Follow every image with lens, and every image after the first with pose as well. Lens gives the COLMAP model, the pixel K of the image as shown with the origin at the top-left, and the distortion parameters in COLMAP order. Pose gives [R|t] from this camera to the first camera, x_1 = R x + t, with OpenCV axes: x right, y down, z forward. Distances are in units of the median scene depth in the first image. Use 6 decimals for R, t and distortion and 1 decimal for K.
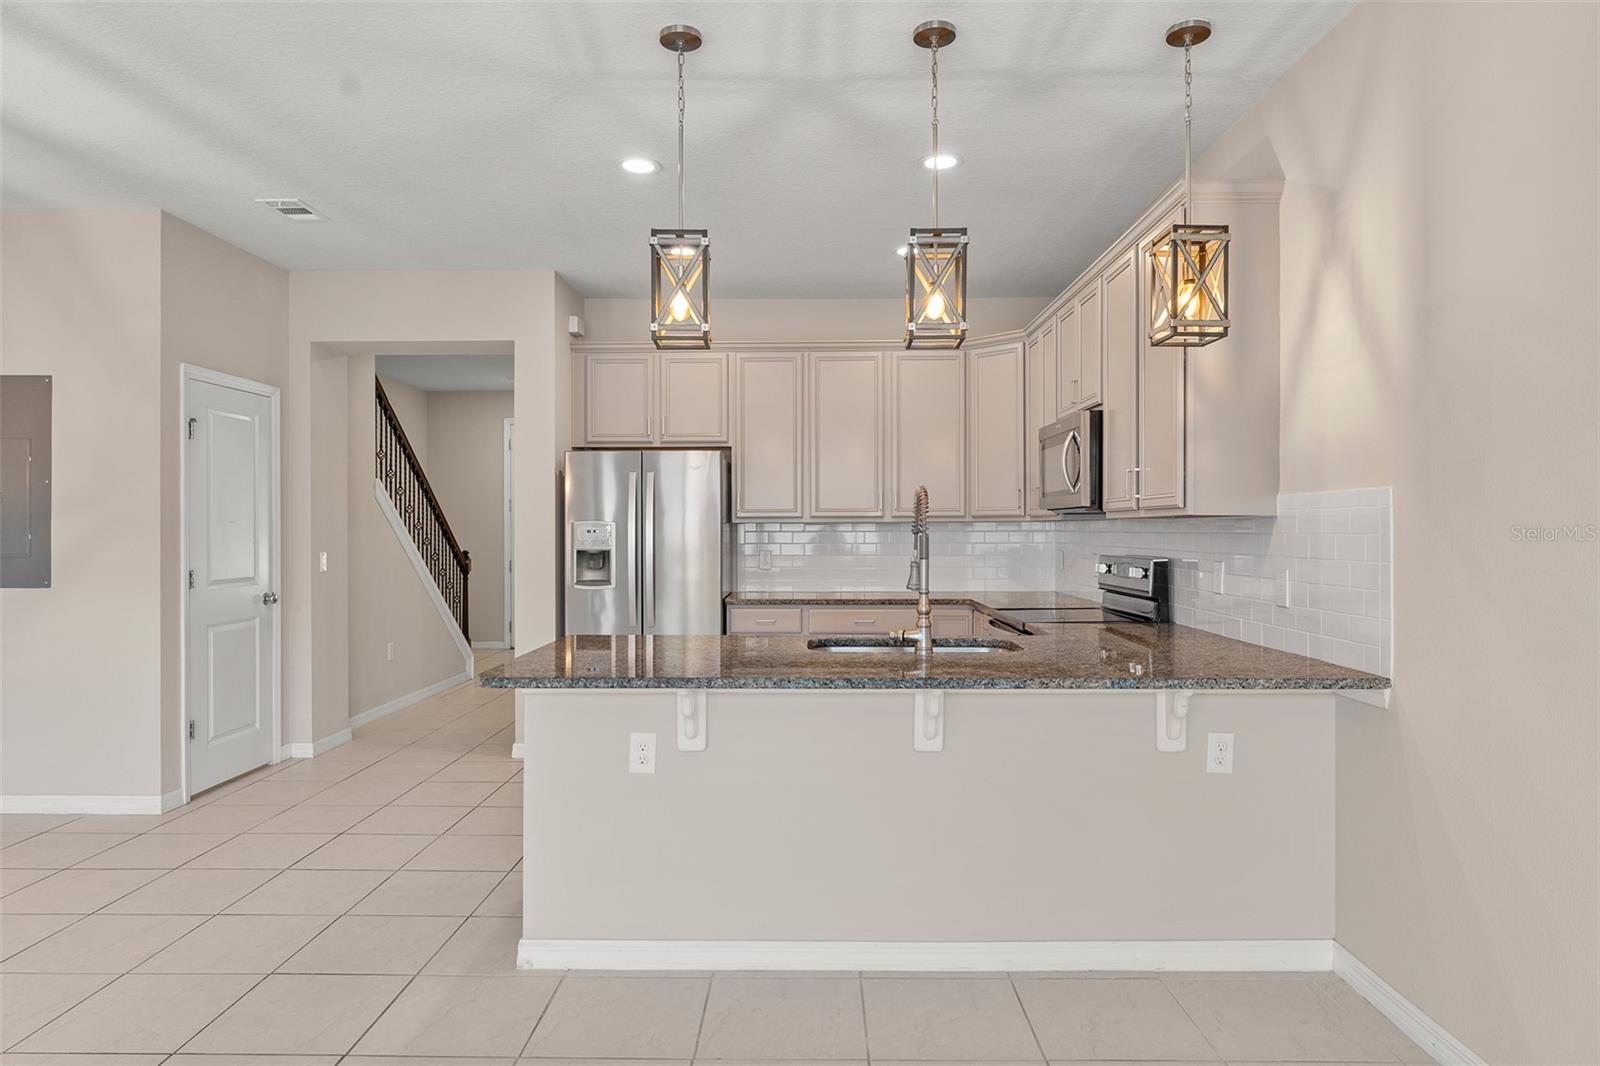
lens RADIAL K [[964.8, 0, 801.8], [0, 964.8, 523.8], [0, 0, 1]] dist [-0.003308, 0.004141]
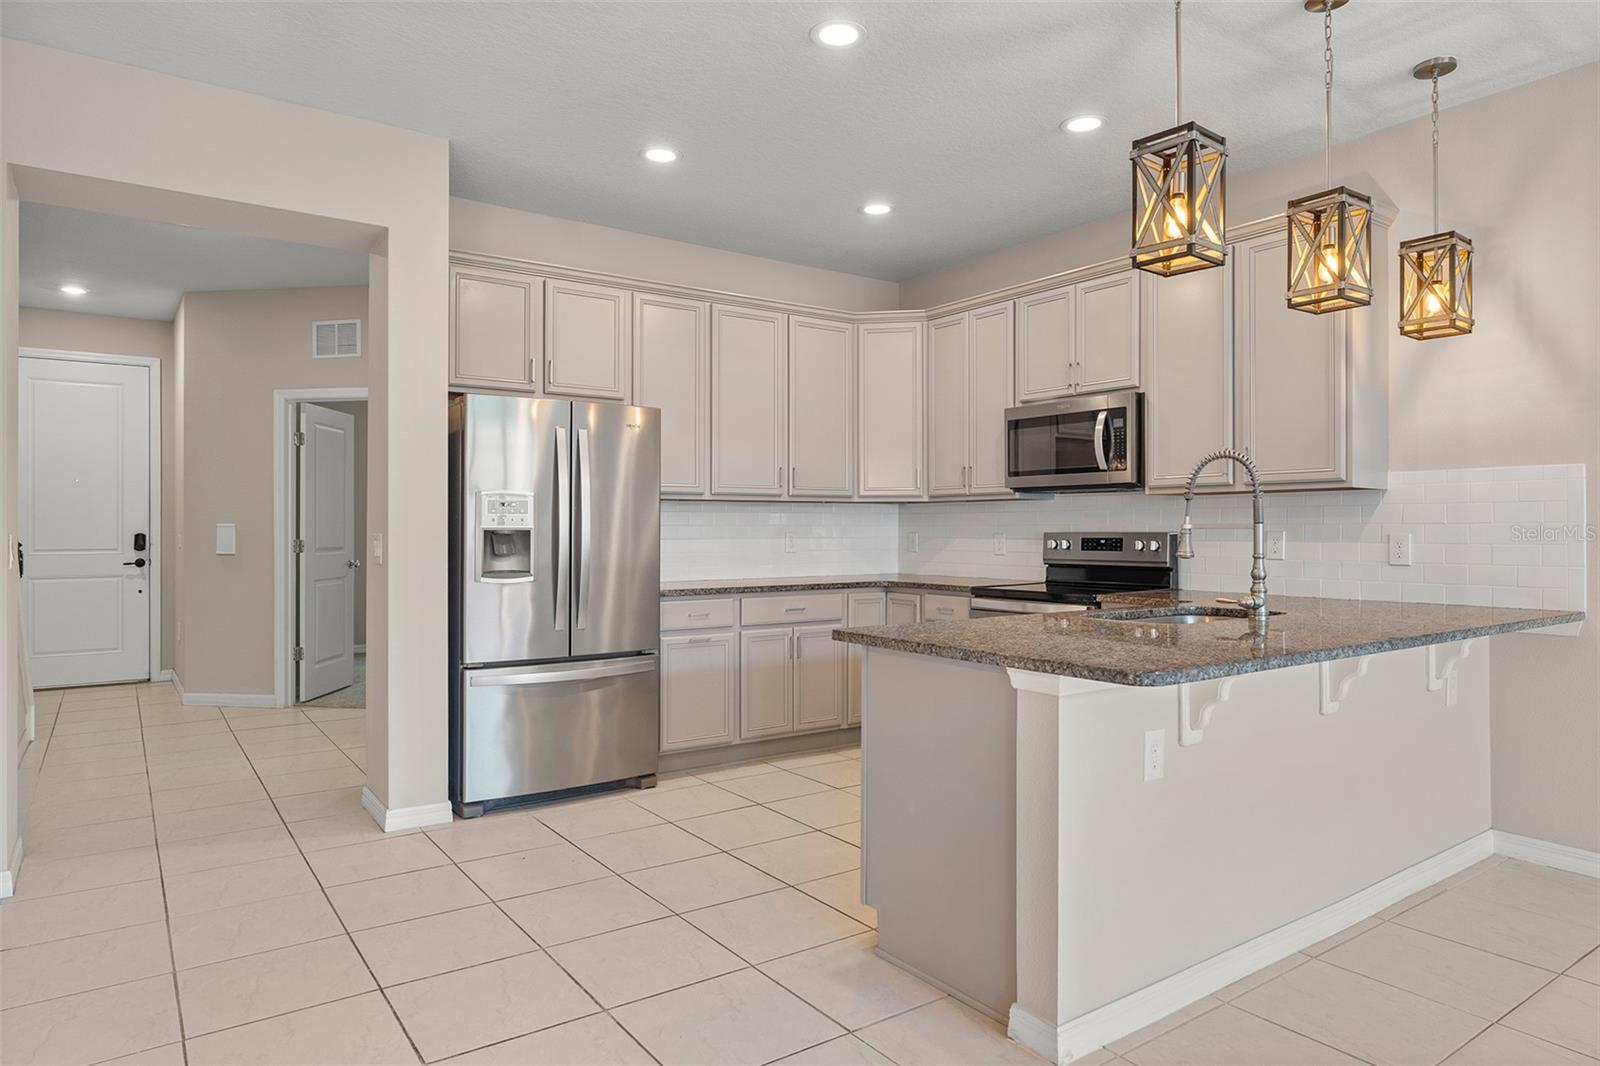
lens RADIAL K [[964.8, 0, 796.3], [0, 964.8, 524.4], [0, 0, 1]] dist [-0.003308, 0.004141]
pose [[0.809138, 0.004645, 0.587600, -0.629708], [-0.004778, 0.999988, -0.001326, 0.030701], [-0.587599, -0.001735, 0.809150, 0.362085]]
